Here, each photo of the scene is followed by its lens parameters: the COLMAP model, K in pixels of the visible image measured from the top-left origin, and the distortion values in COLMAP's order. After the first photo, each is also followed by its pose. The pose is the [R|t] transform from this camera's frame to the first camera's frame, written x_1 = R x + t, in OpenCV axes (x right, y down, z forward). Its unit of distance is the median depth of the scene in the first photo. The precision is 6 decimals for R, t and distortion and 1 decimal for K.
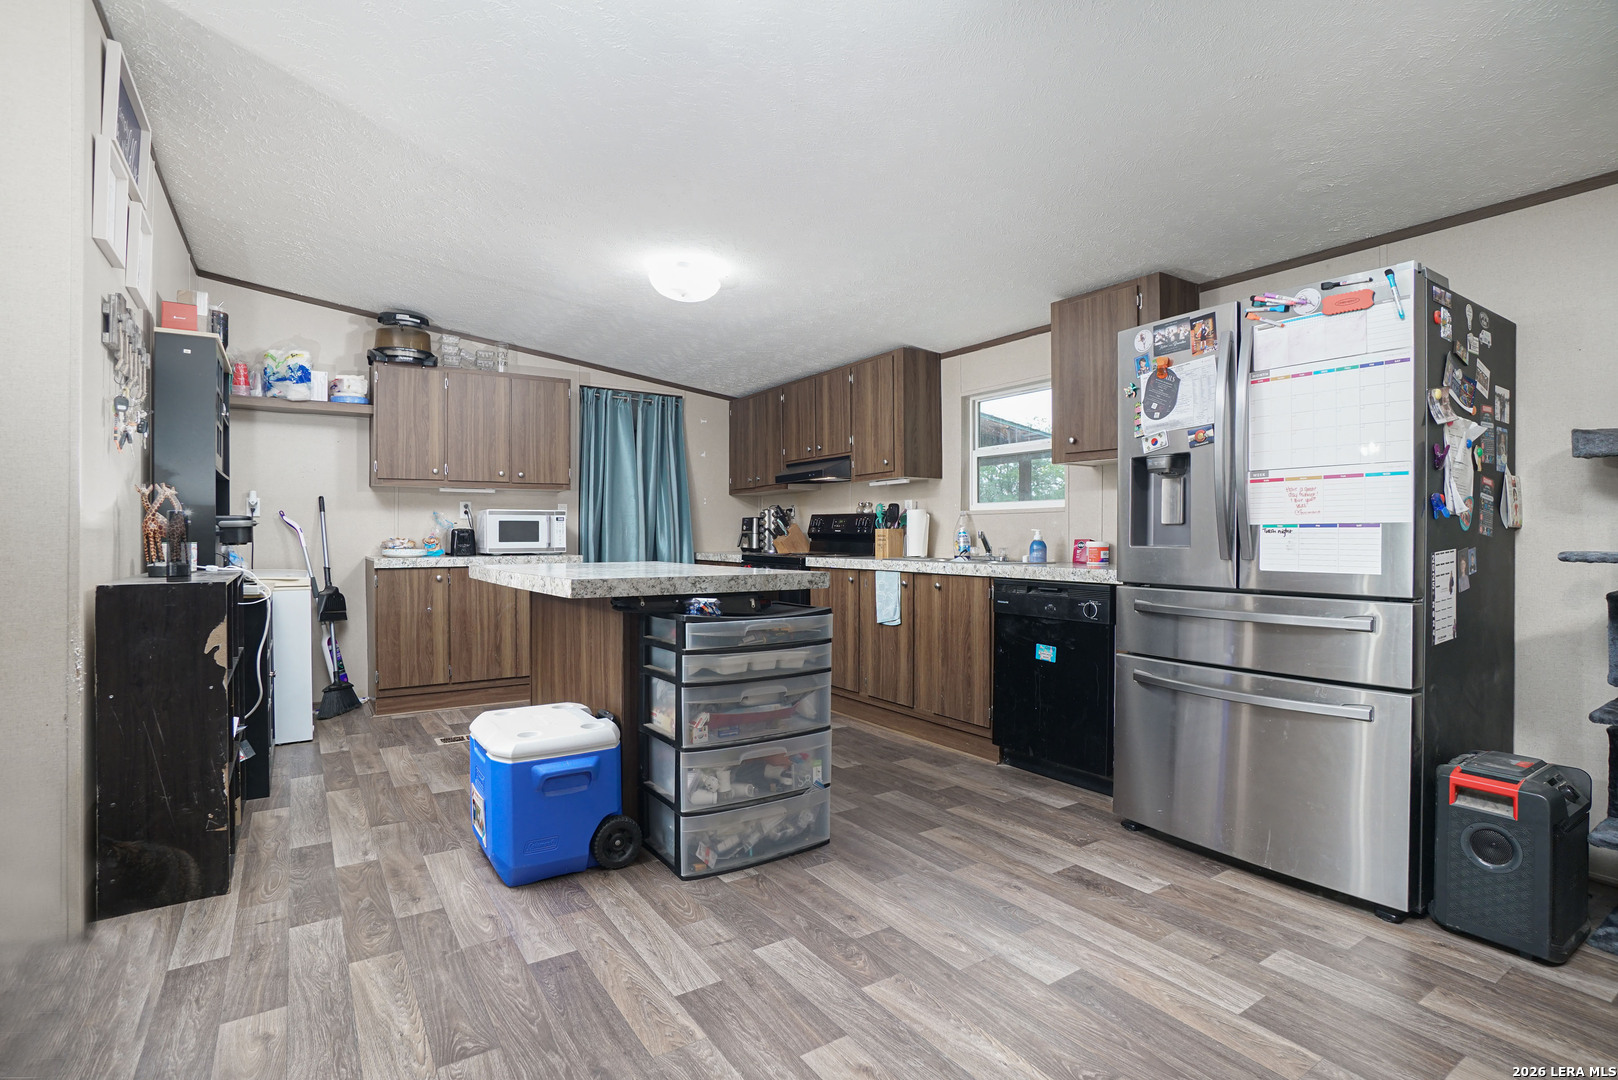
lens RADIAL K [[778.5, 0, 802.1], [0, 778.5, 530.2], [0, 0, 1]] dist [-0.041460, 0.011135]
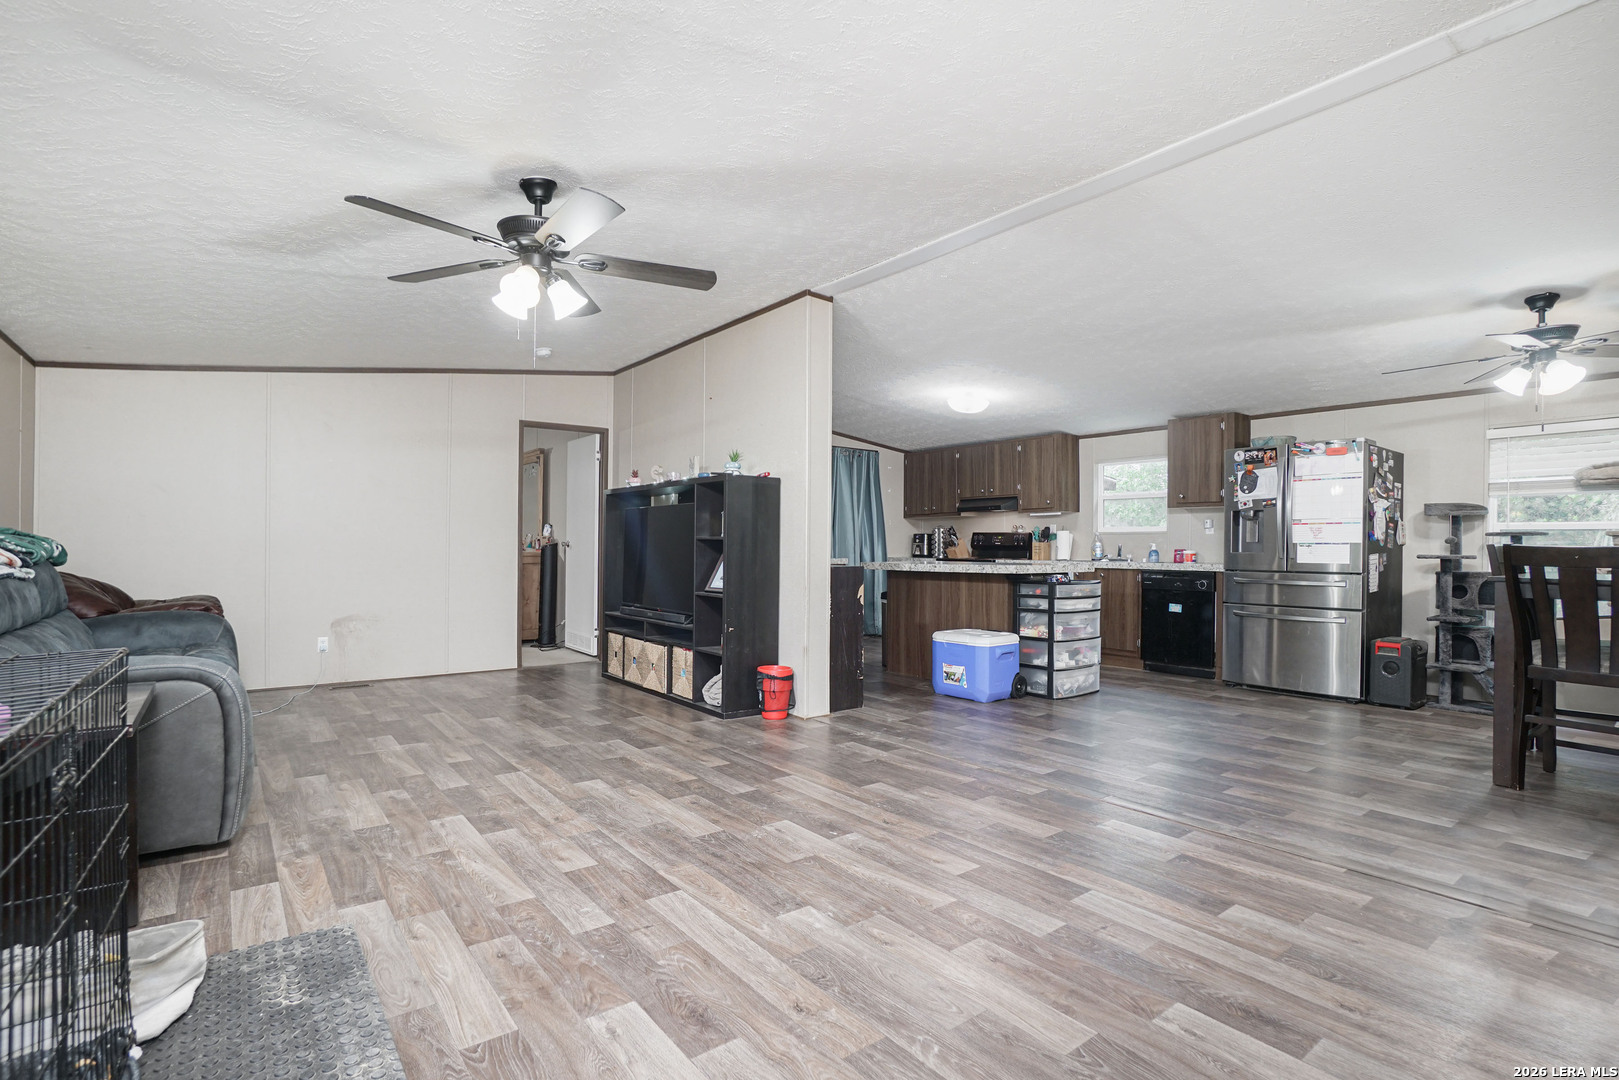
lens RADIAL K [[779.0, 0, 799.1], [0, 779.0, 540.2], [0, 0, 1]] dist [-0.041460, 0.011135]
pose [[0.997984, 0.005122, 0.063258, -0.520157], [-0.005093, 0.999987, -0.000615, -0.003047], [-0.063261, 0.000291, 0.997997, -0.600590]]
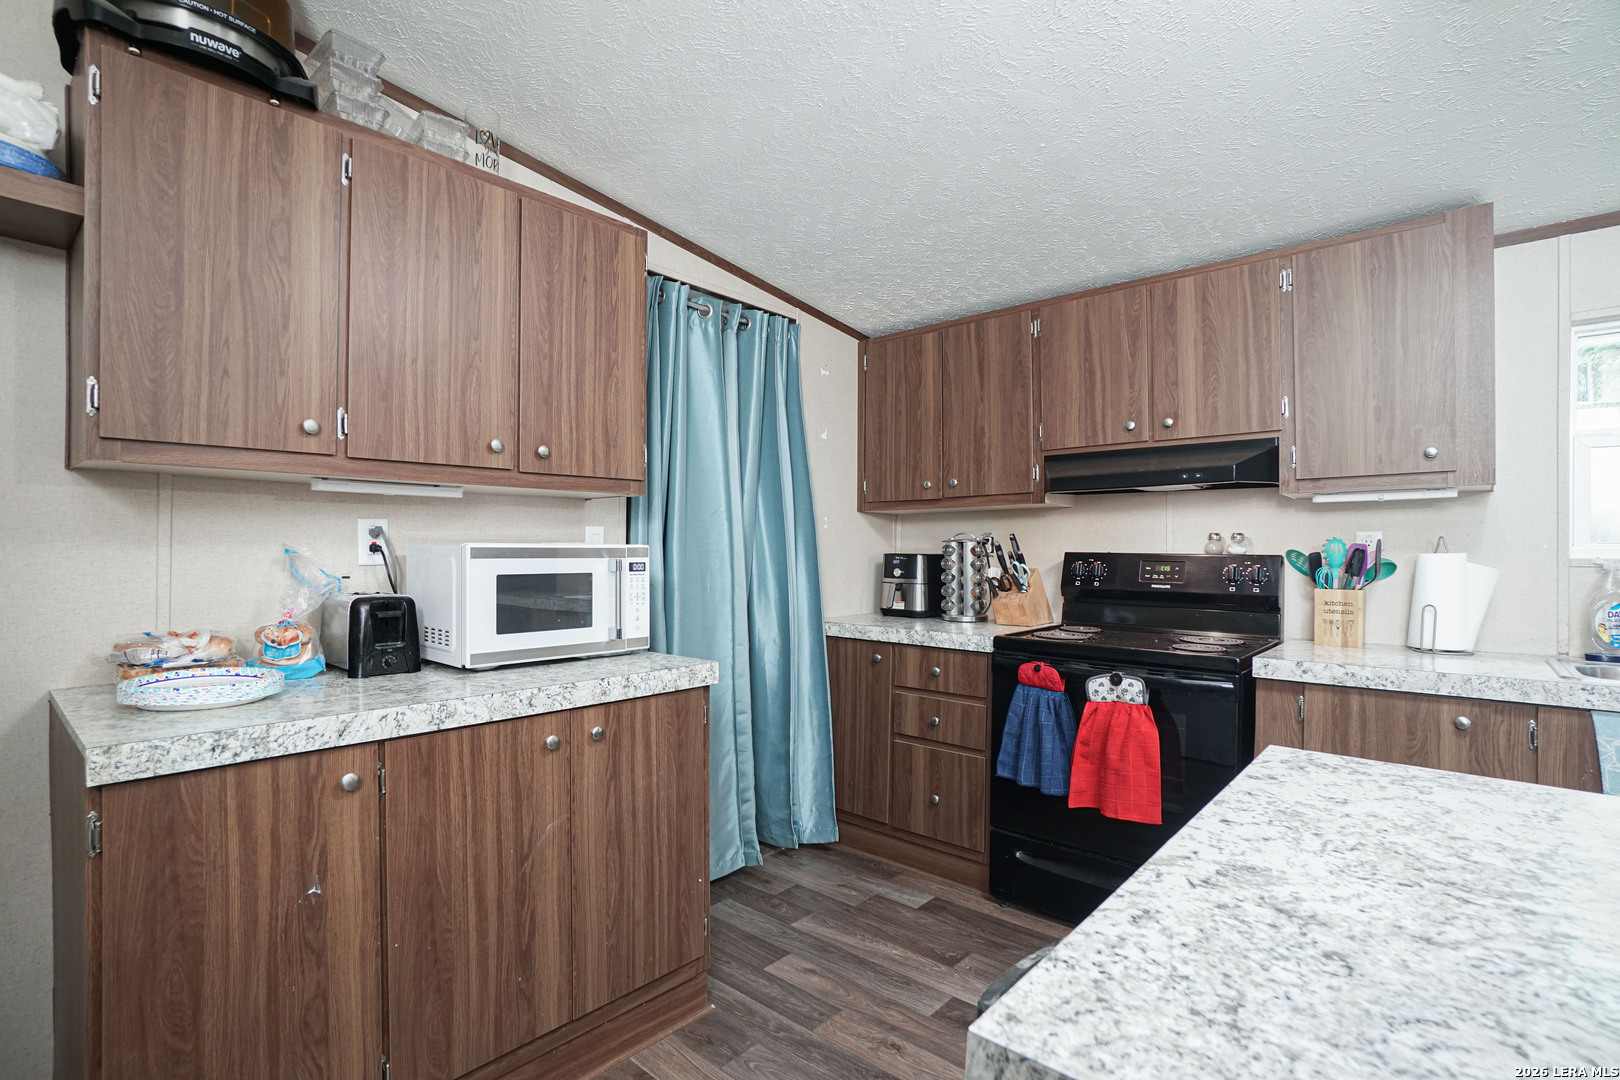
lens RADIAL K [[779.5, 0, 810.4], [0, 779.5, 547.8], [0, 0, 1]] dist [-0.041460, 0.011135]
pose [[0.966483, 0.006290, 0.256654, -0.364807], [-0.006746, 0.999977, 0.000899, -0.027874], [-0.256642, -0.002600, 0.966503, 0.652886]]
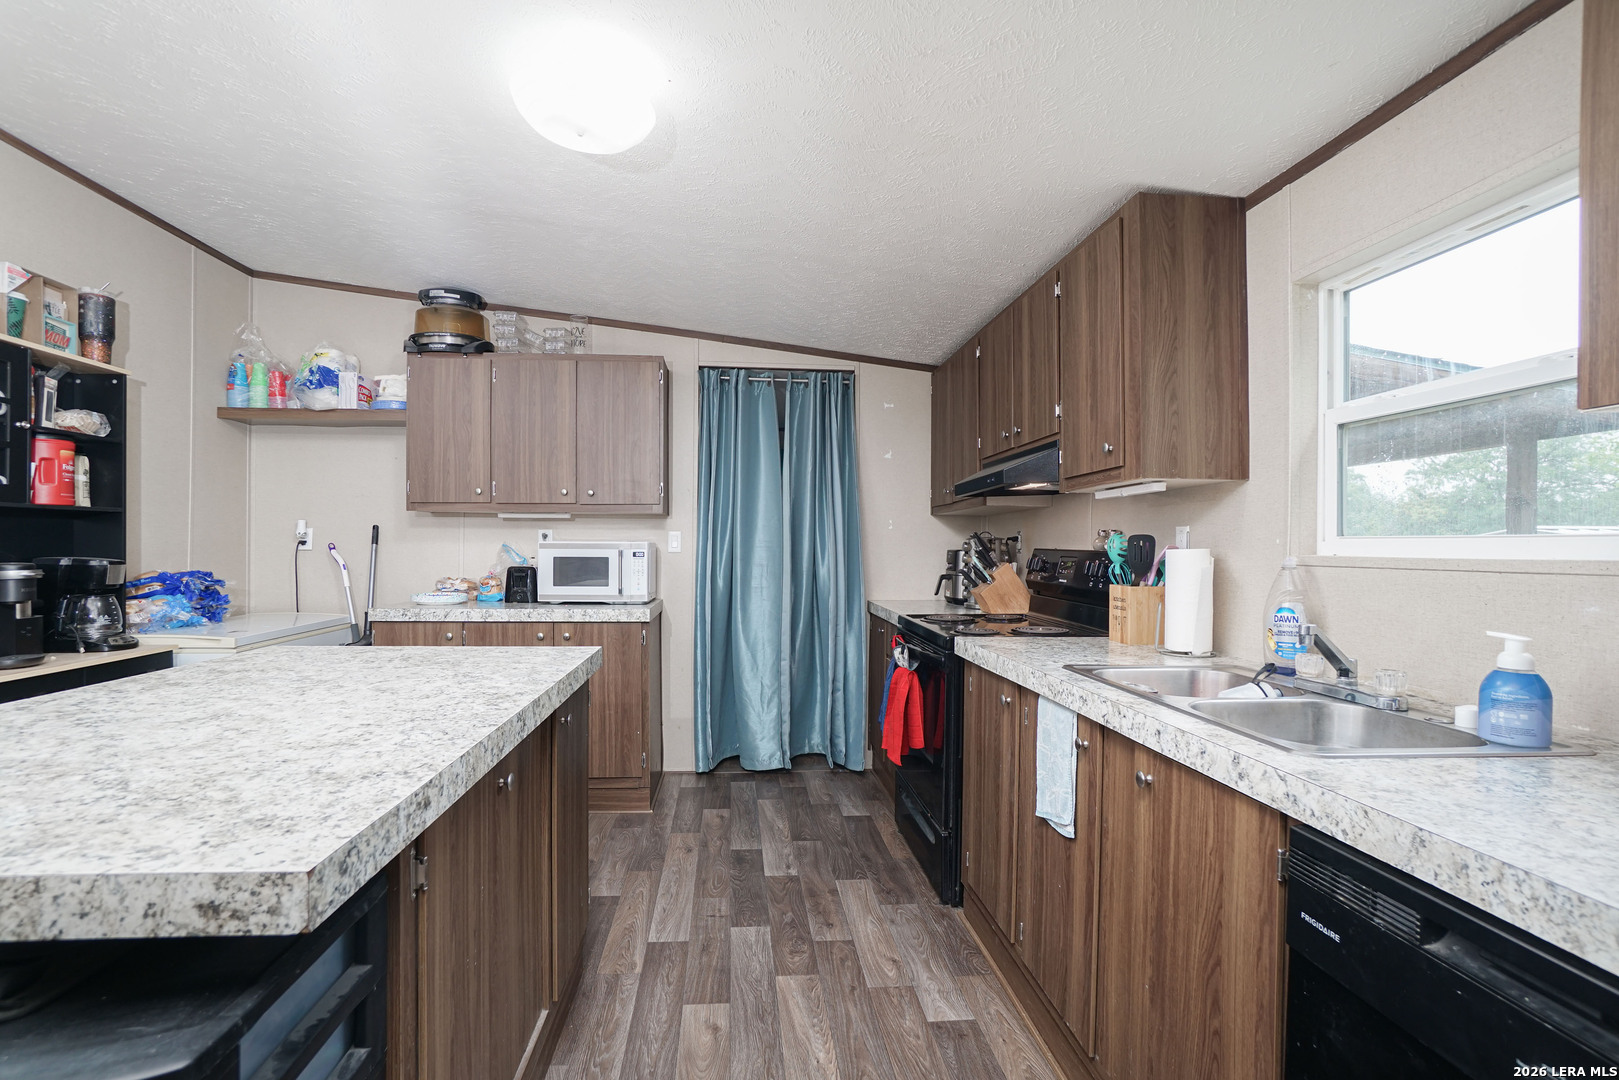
lens RADIAL K [[779.0, 0, 780.8], [0, 779.0, 545.1], [0, 0, 1]] dist [-0.041460, 0.011135]
pose [[0.873121, 0.007697, -0.487443, 0.162042], [-0.006602, 0.999970, 0.003964, -0.029400], [0.487459, -0.000243, 0.873146, 0.494379]]
